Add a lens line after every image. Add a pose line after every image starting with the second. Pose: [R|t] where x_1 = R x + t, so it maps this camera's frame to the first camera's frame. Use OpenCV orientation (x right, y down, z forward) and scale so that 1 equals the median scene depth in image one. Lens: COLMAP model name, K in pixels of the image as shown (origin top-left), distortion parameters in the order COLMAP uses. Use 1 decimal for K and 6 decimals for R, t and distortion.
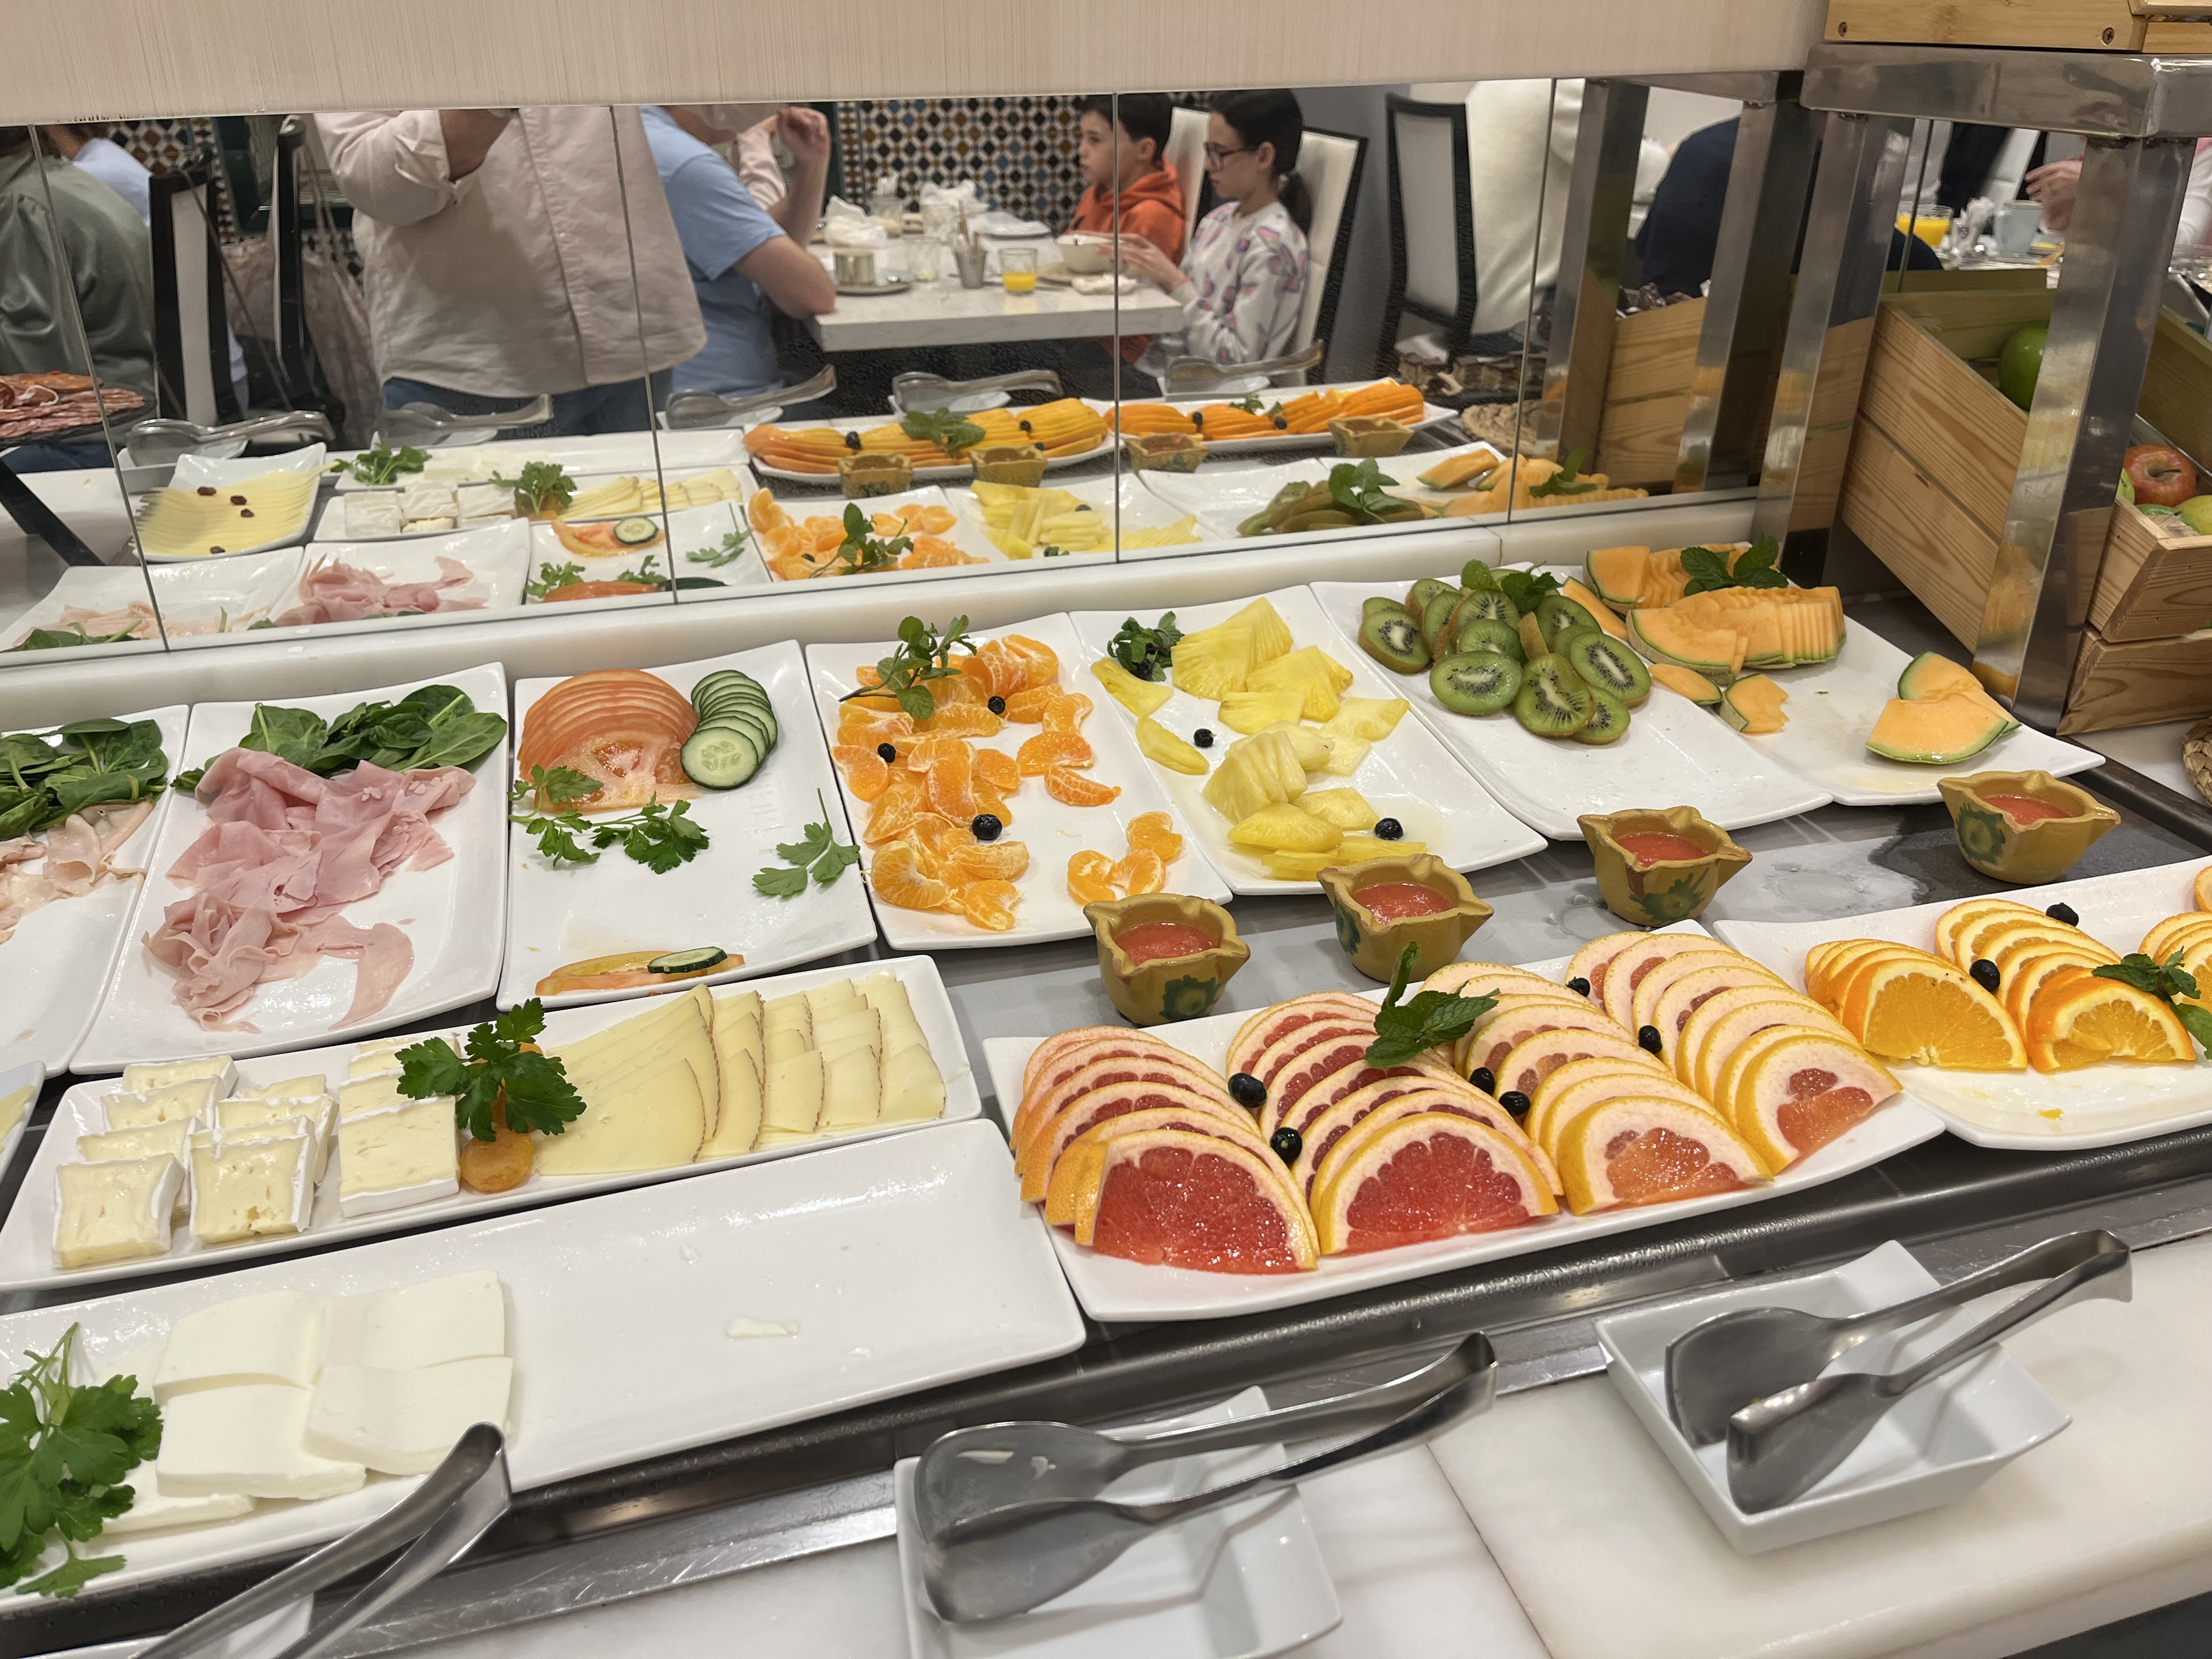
lens RADIAL K [[1682.0, 0, 1106.0], [0, 1682.0, 829.5], [0, 0, 1]] dist [0.085325, -0.141602]
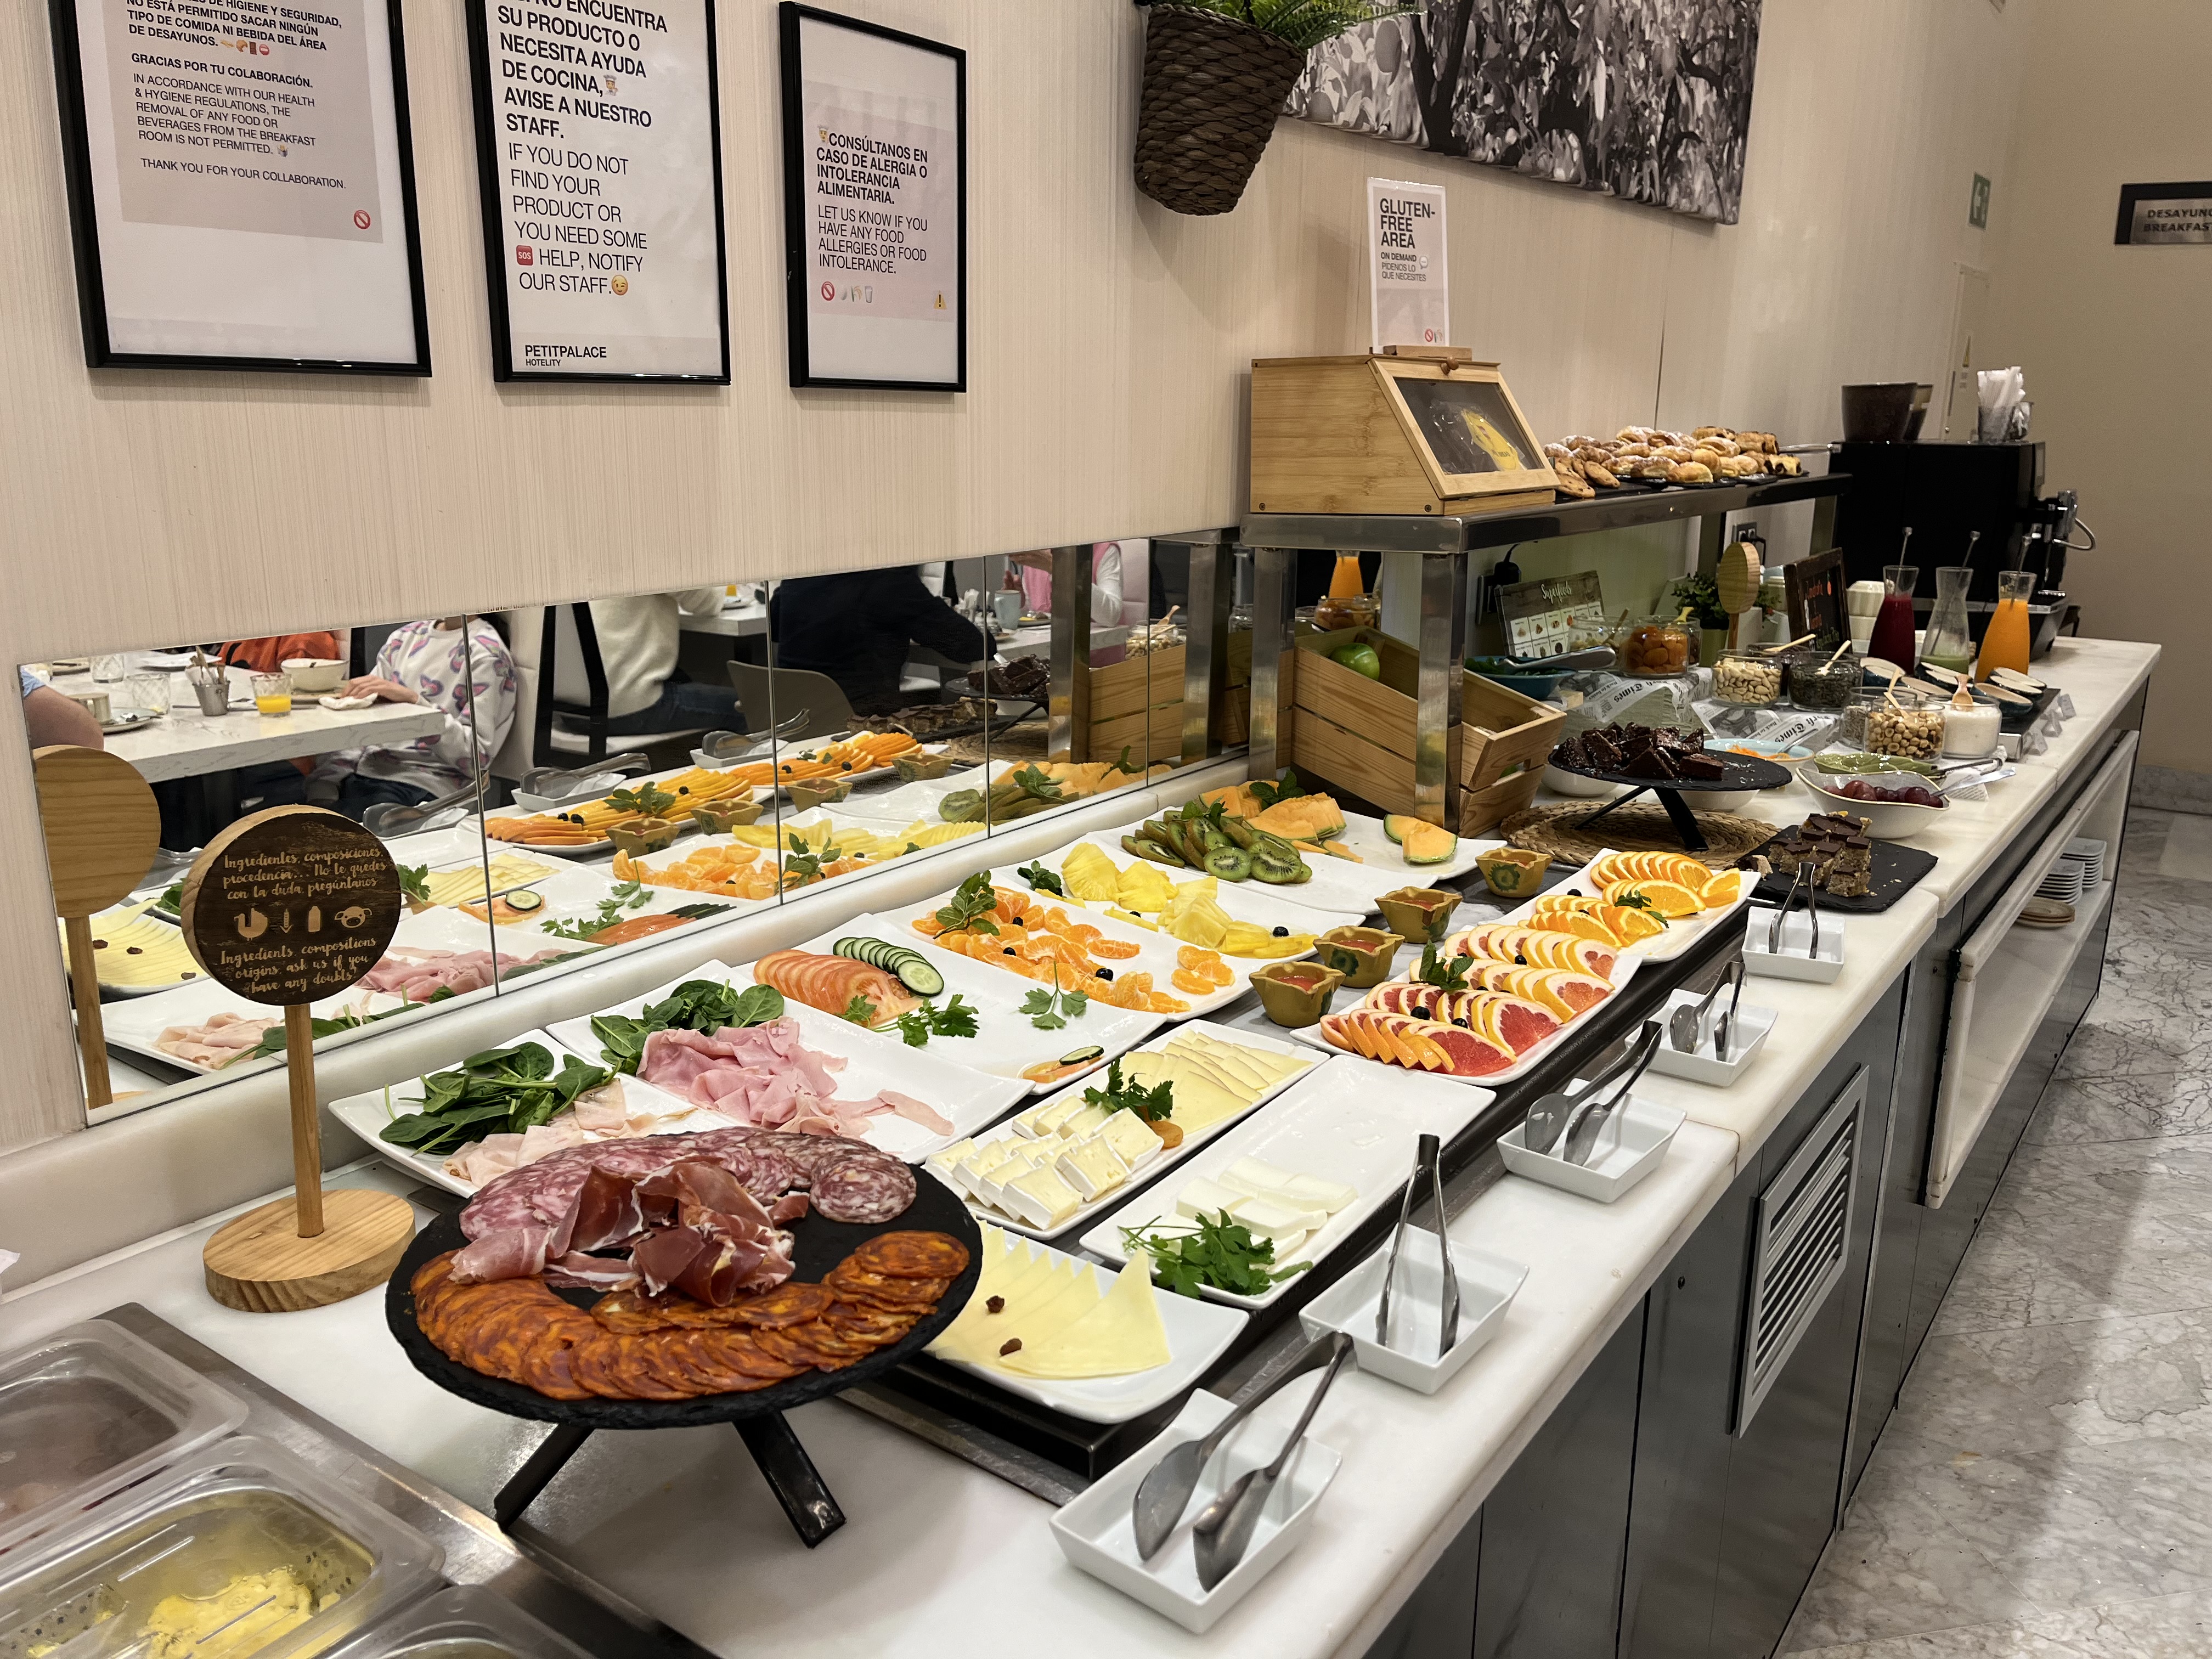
lens RADIAL K [[1682.0, 0, 1106.0], [0, 1682.0, 829.5], [0, 0, 1]] dist [0.085325, -0.141602]
pose [[0.787390, -0.146186, 0.598871, -0.944542], [0.270445, 0.954912, -0.122483, 0.058668], [-0.553964, 0.258403, 0.791424, -0.315918]]
